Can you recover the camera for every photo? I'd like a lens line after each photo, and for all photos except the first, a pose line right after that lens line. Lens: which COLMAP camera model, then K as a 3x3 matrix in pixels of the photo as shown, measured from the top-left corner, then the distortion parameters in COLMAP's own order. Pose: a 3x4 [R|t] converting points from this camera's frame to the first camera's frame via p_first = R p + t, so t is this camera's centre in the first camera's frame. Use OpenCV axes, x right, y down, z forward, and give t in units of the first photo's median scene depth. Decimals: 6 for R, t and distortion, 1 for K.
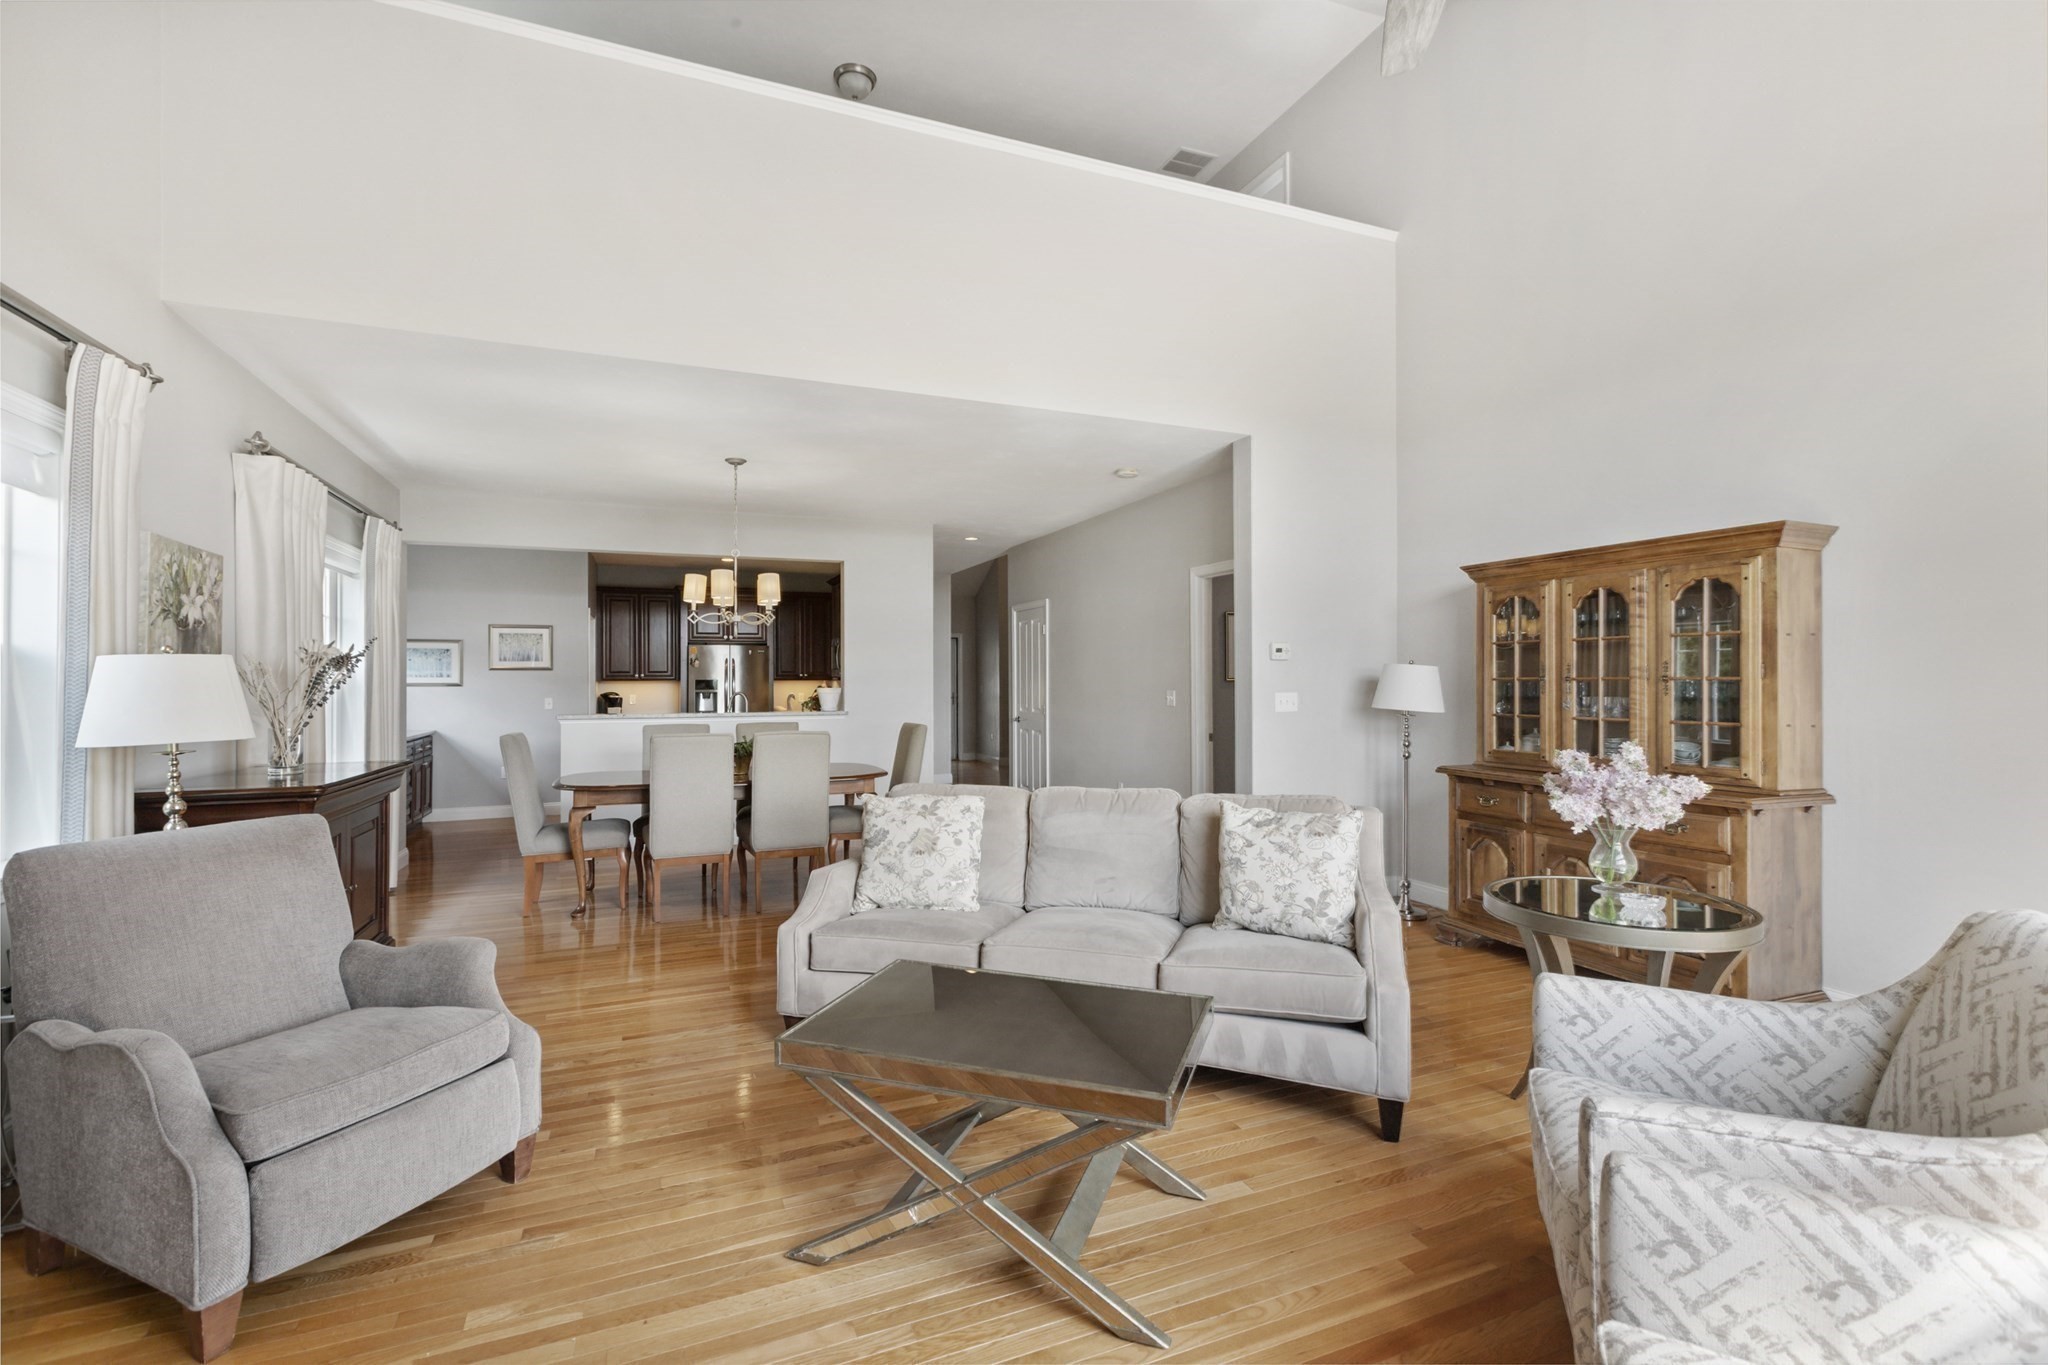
lens RADIAL K [[912.6, 0, 1024.0], [0, 912.6, 682.5], [0, 0, 1]] dist [-0.000322, -0.000063]
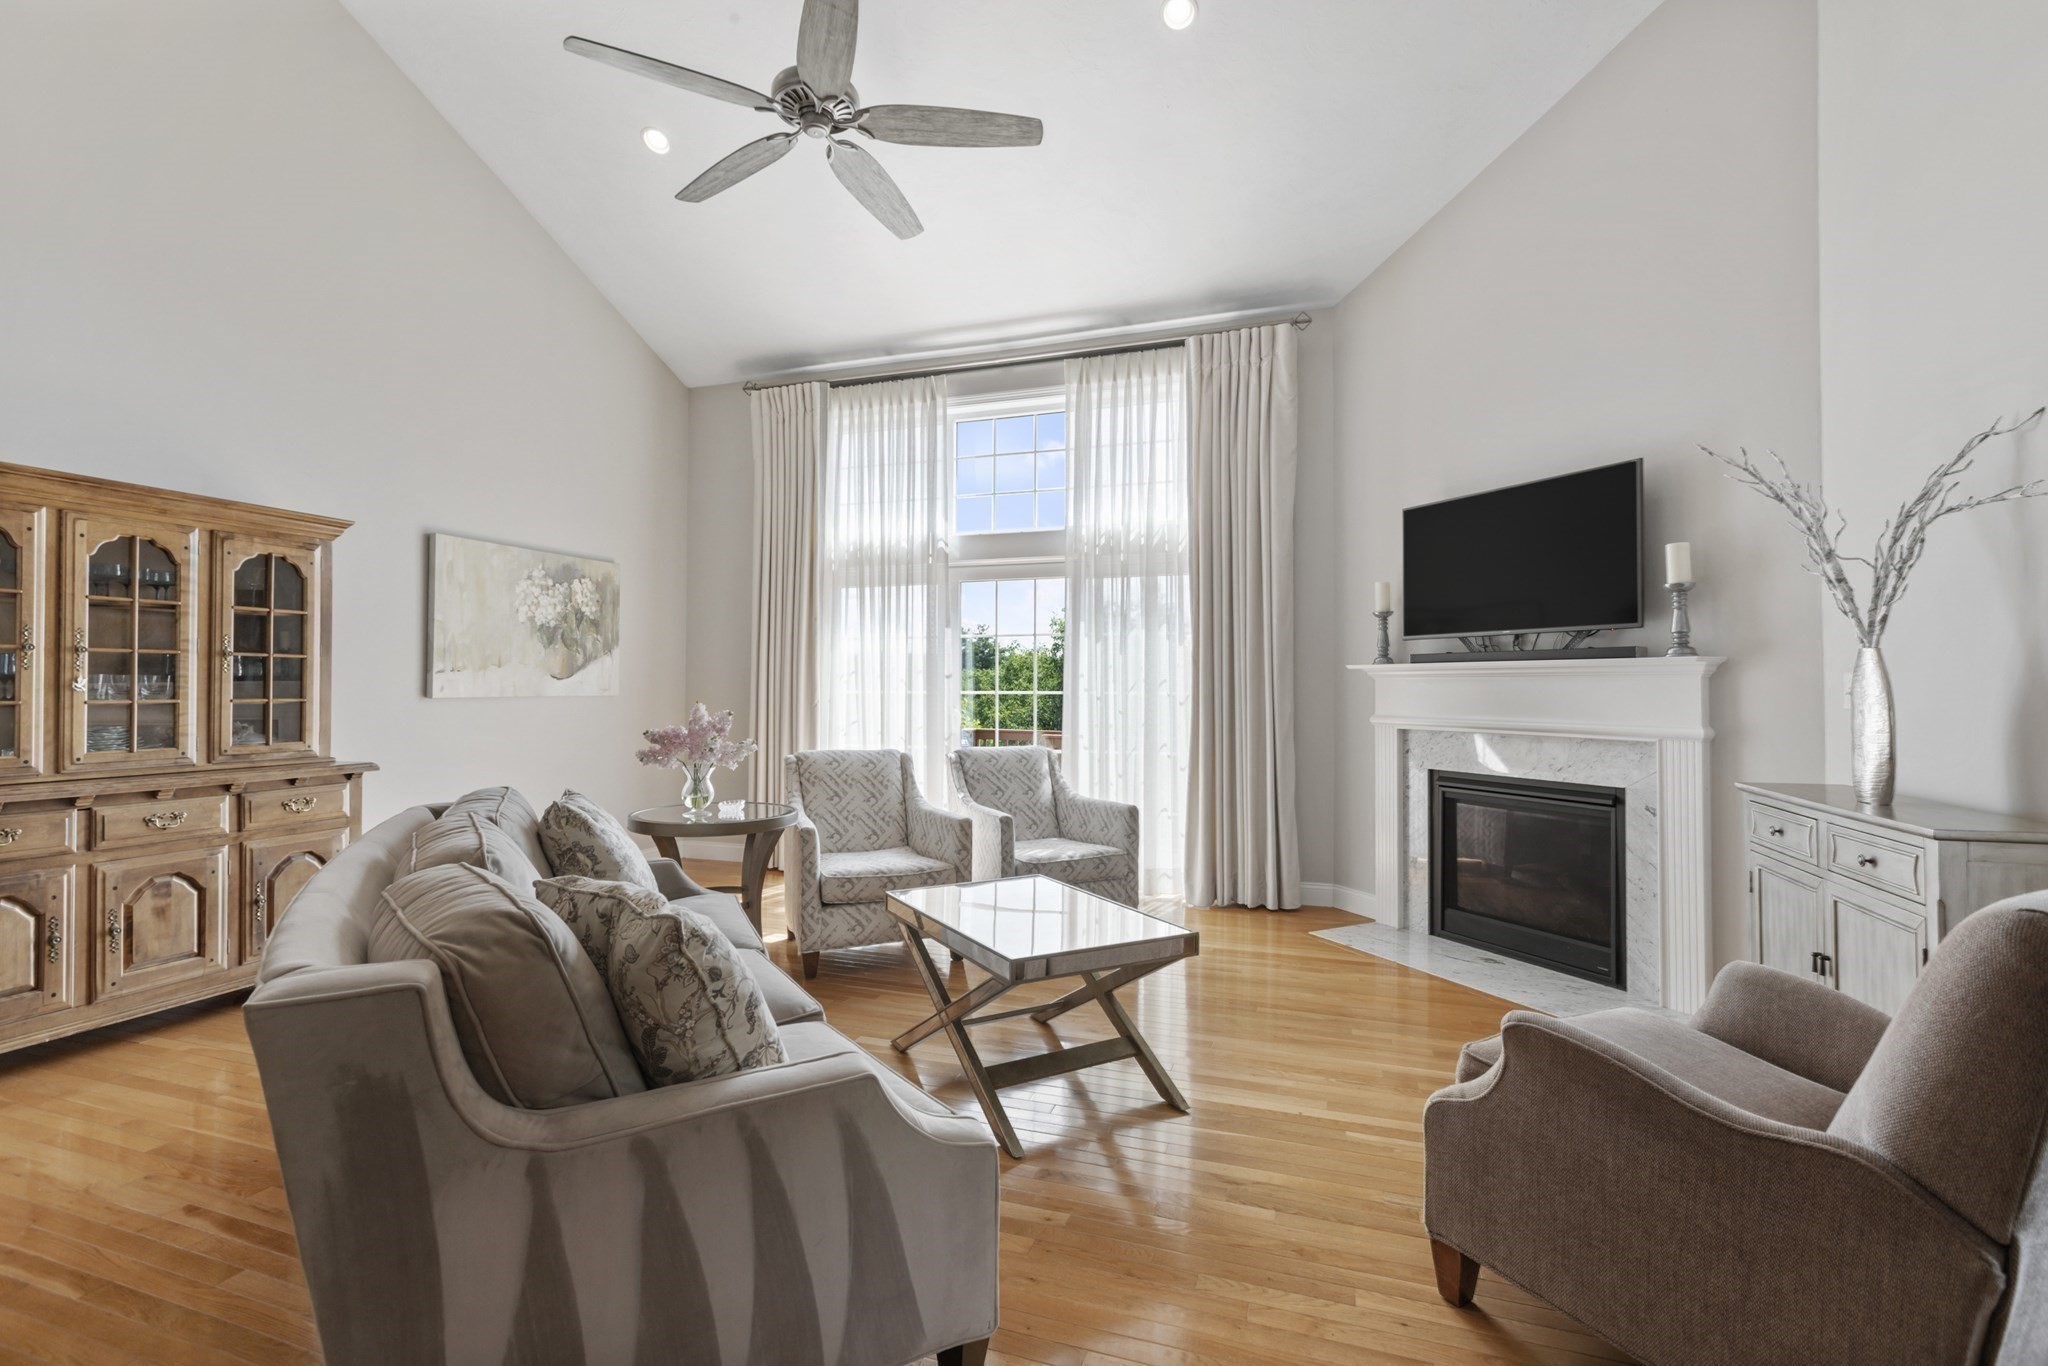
lens RADIAL K [[912.6, 0, 1024.0], [0, 912.6, 683.0], [0, 0, 1]] dist [-0.000322, -0.000063]
pose [[-0.746294, 0.004428, 0.665601, -0.506878], [0.003390, 0.999990, -0.002852, 0.029506], [-0.665607, 0.000128, -0.746302, 1.141120]]
